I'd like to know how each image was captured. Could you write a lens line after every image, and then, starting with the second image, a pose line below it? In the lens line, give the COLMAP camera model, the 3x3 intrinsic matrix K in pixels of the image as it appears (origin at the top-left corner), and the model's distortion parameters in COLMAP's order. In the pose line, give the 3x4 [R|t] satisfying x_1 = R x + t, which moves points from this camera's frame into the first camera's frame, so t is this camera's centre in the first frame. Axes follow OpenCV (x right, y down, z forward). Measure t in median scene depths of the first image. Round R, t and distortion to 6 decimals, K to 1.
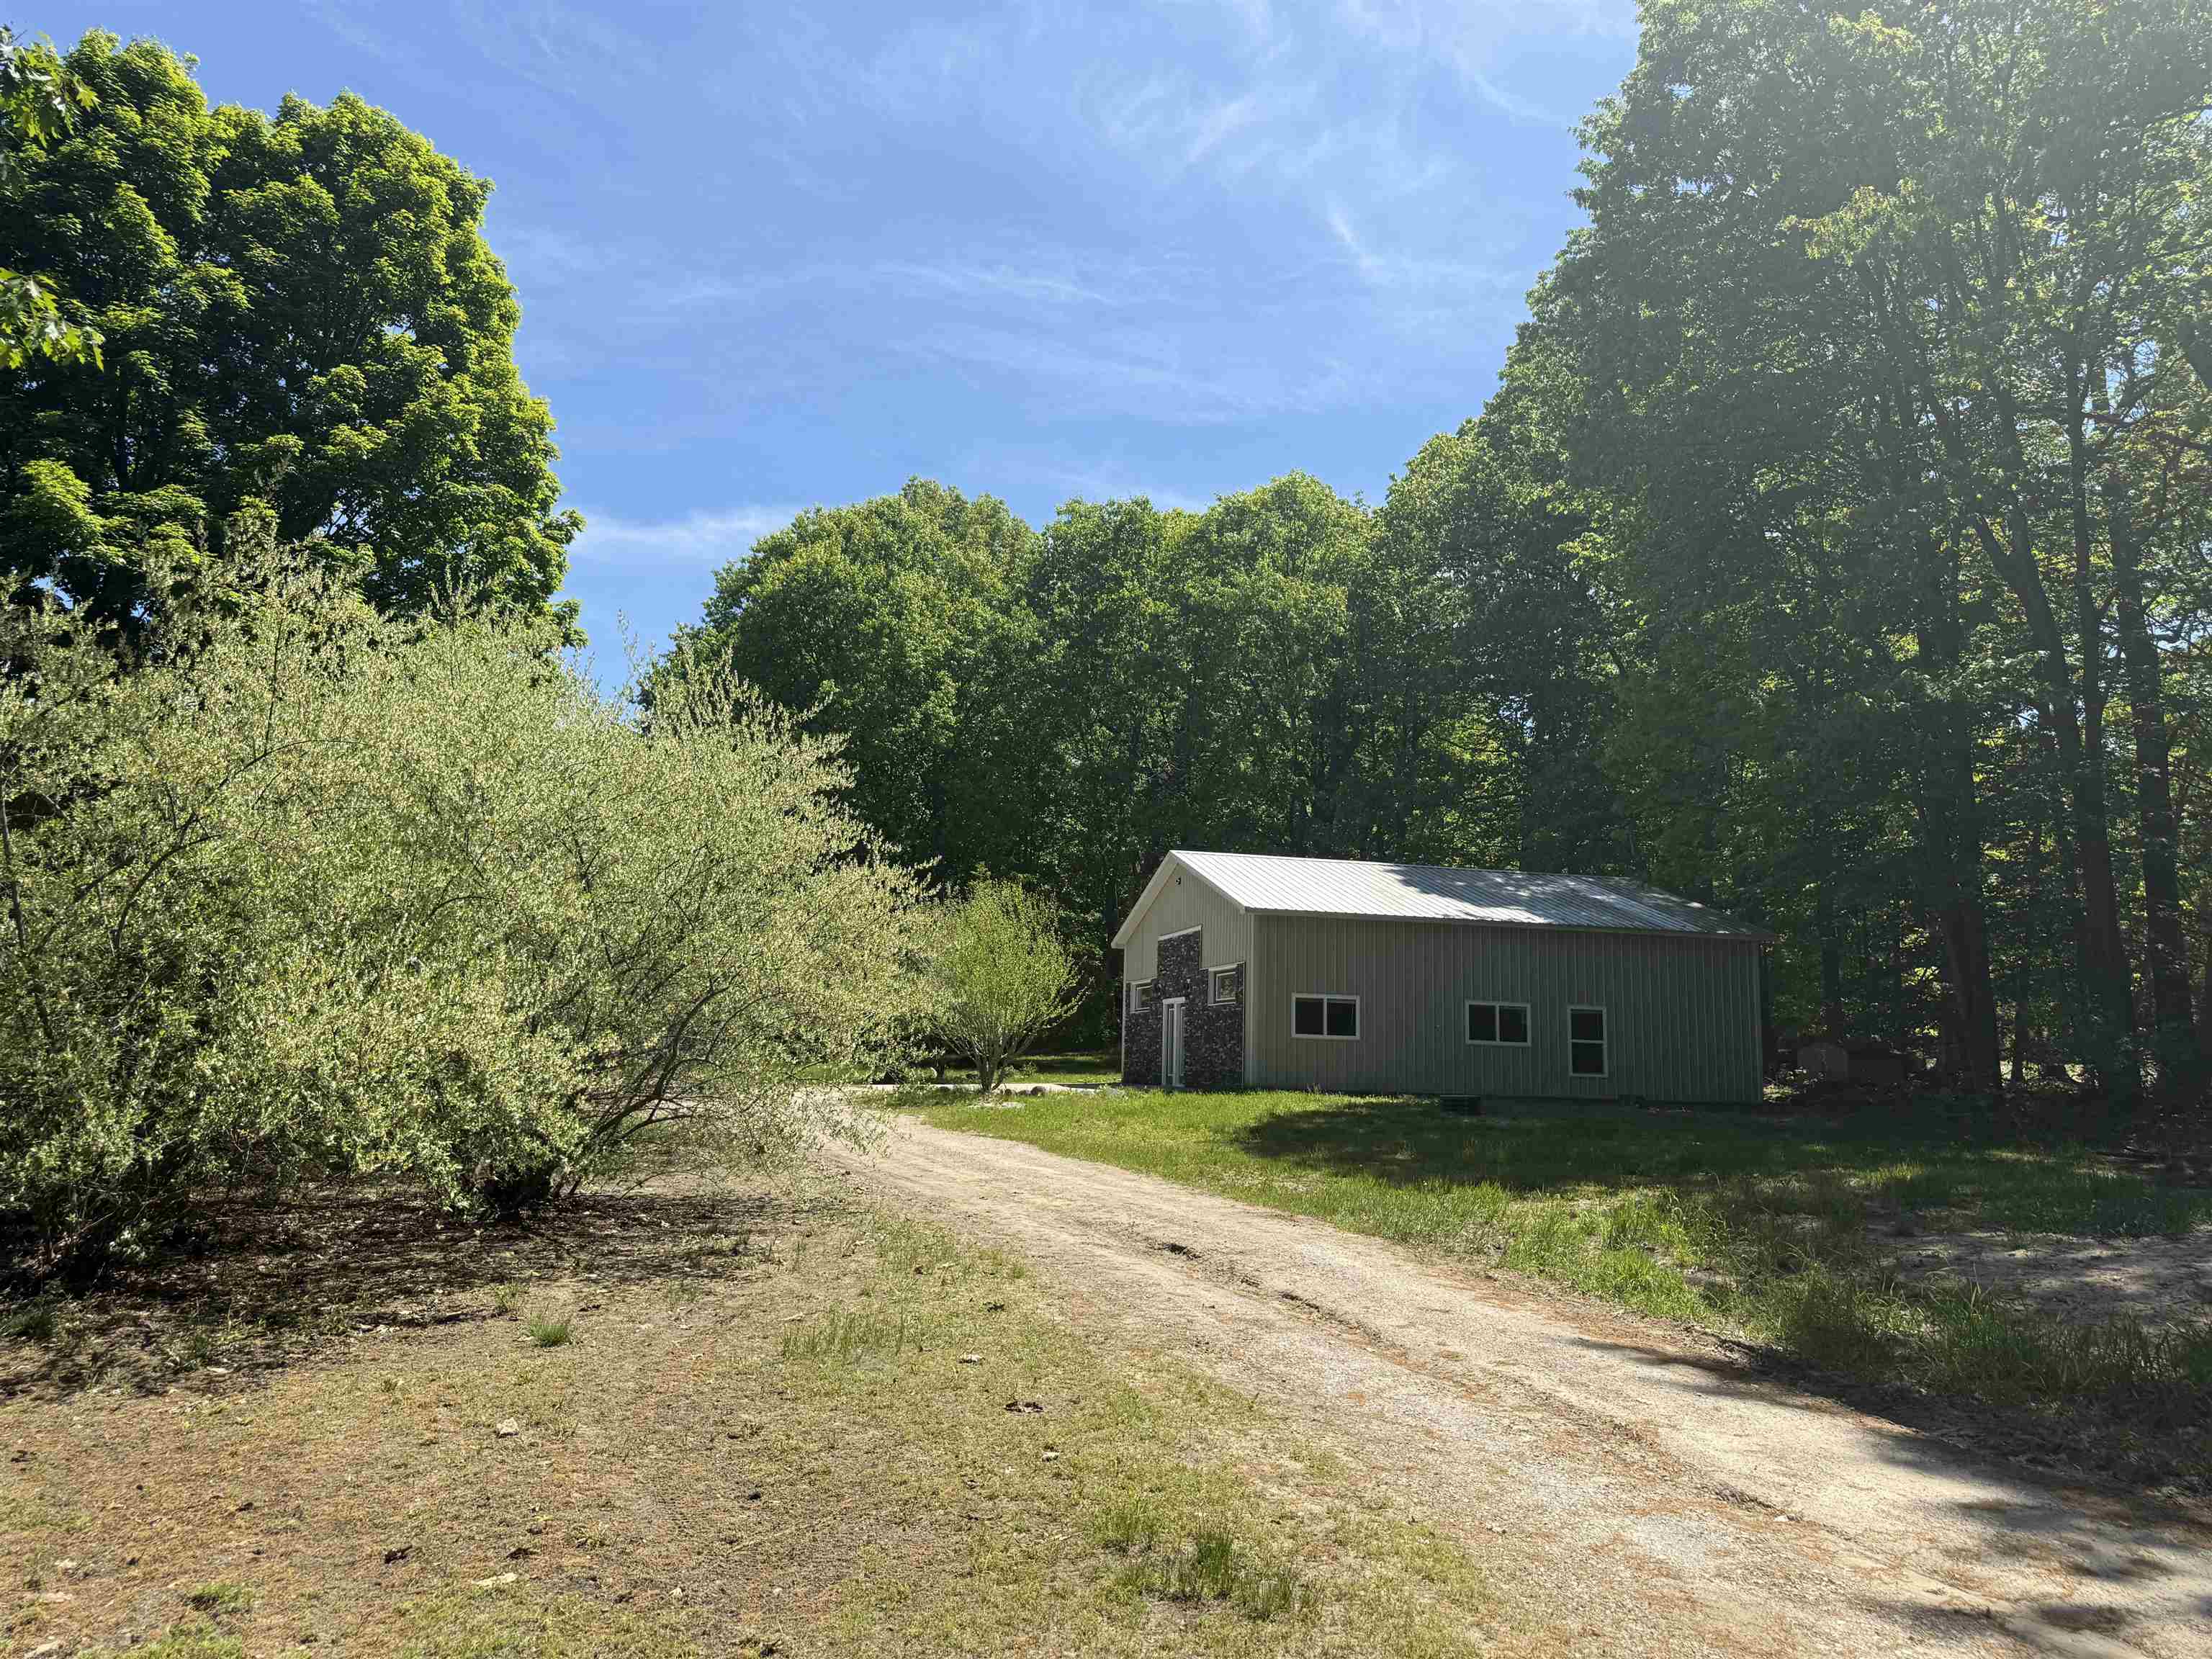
lens RADIAL K [[1513.6, 0, 1084.1], [0, 1513.6, 846.1], [0, 0, 1]] dist [0.140140, -0.228817]
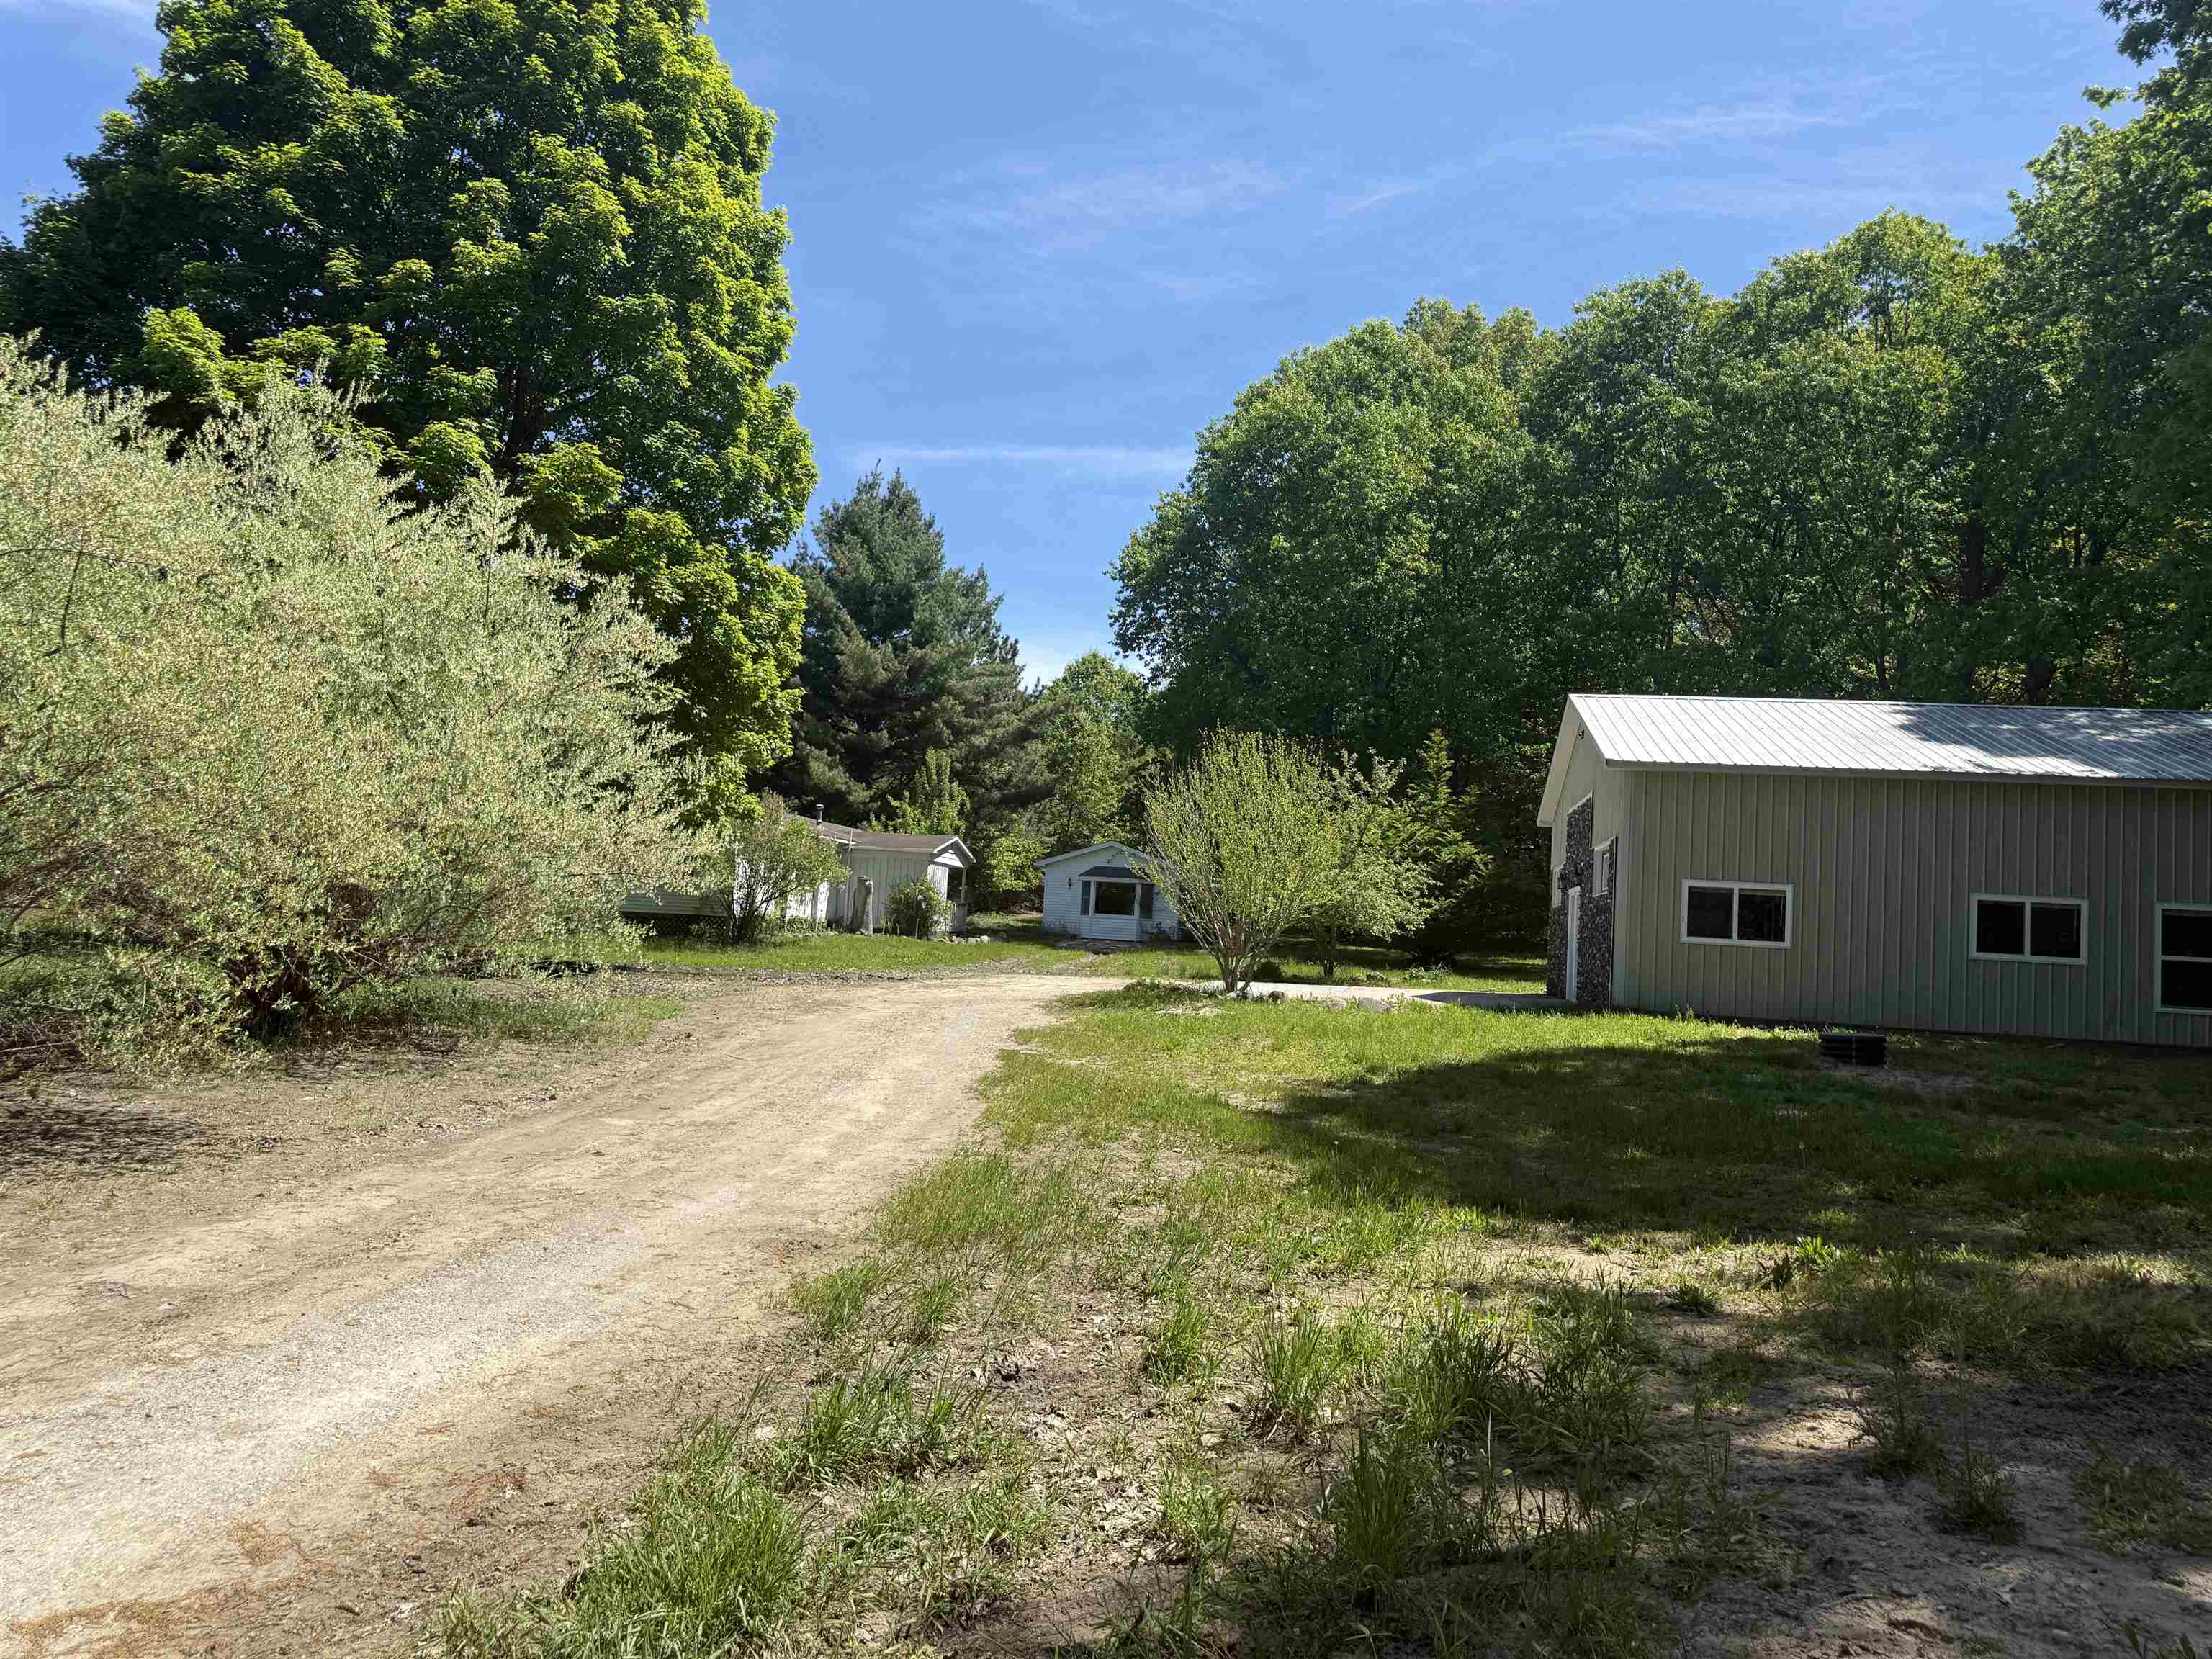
lens RADIAL K [[1501.3, 0, 1104.4], [0, 1501.3, 849.3], [0, 0, 1]] dist [0.093809, -0.140234]
pose [[0.912399, 0.004156, -0.409281, 0.105785], [0.024611, 0.997582, 0.064996, 0.016871], [0.408562, -0.069375, 0.910090, 0.137976]]
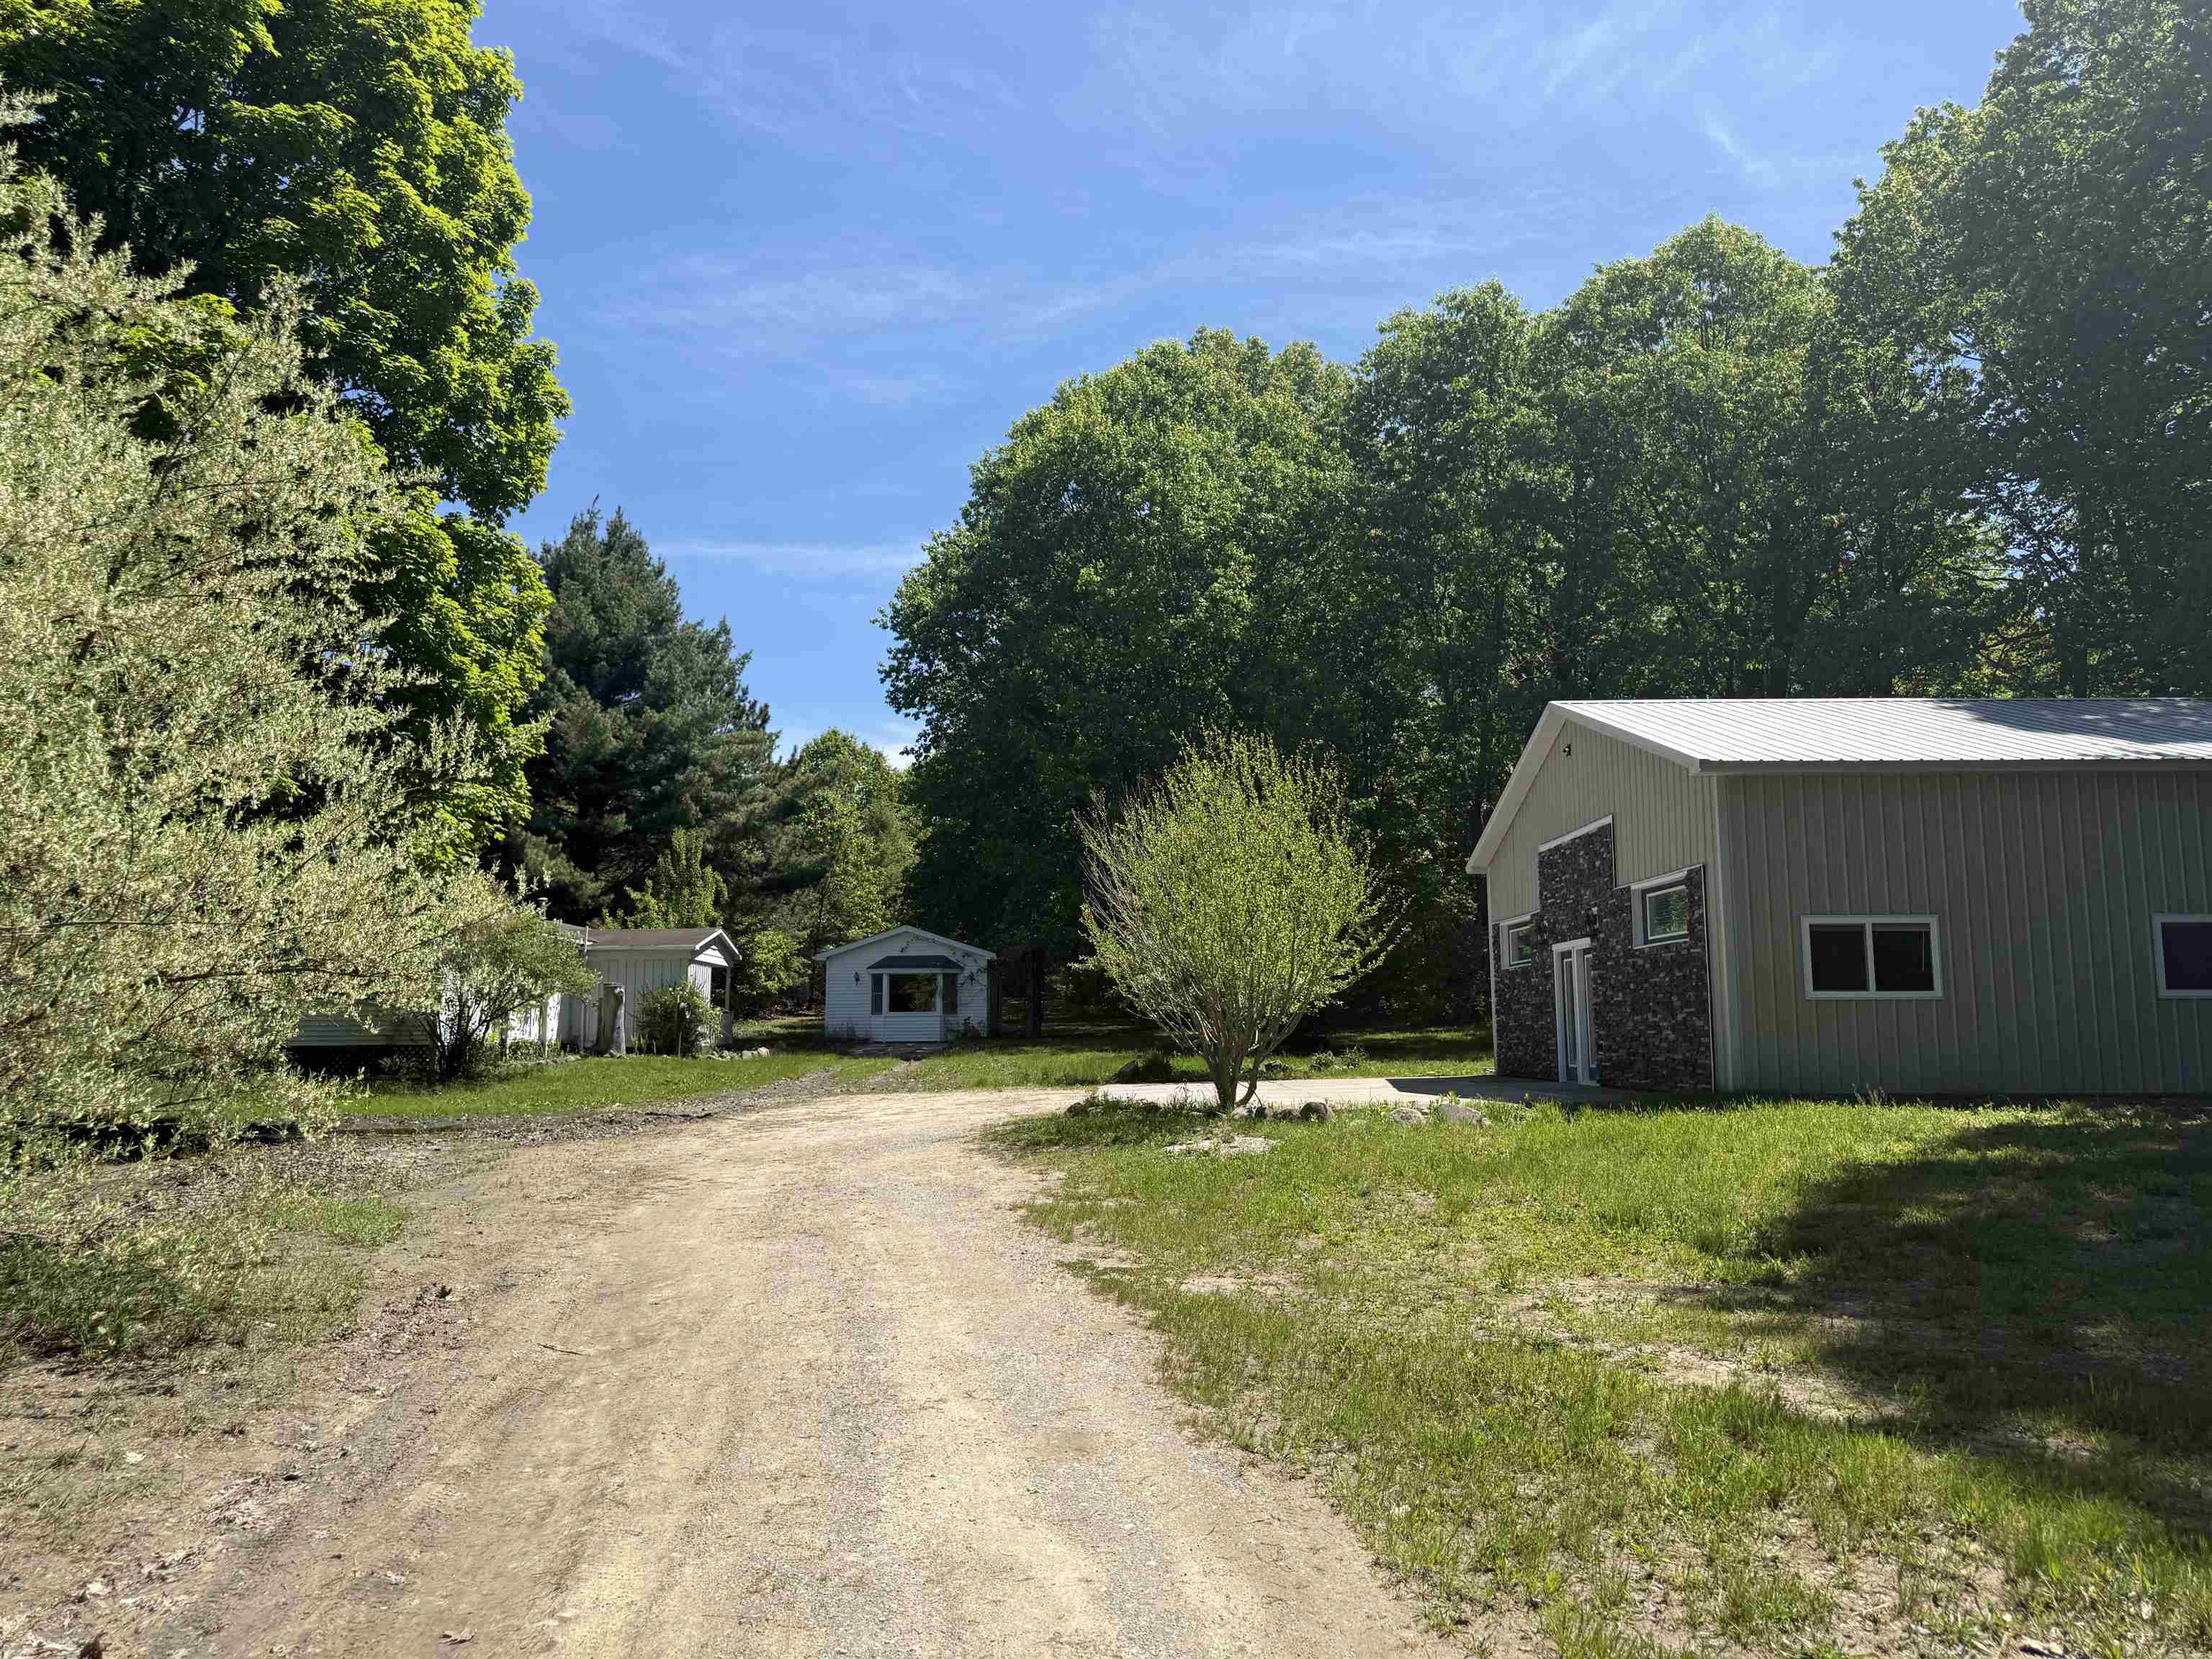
lens RADIAL K [[1513.6, 0, 1084.1], [0, 1513.6, 846.1], [0, 0, 1]] dist [0.140140, -0.228817]
pose [[0.968227, -0.058807, -0.243059, 0.014475], [0.062785, 0.997990, 0.008646, 0.029783], [0.242062, -0.023632, 0.969973, 0.237452]]
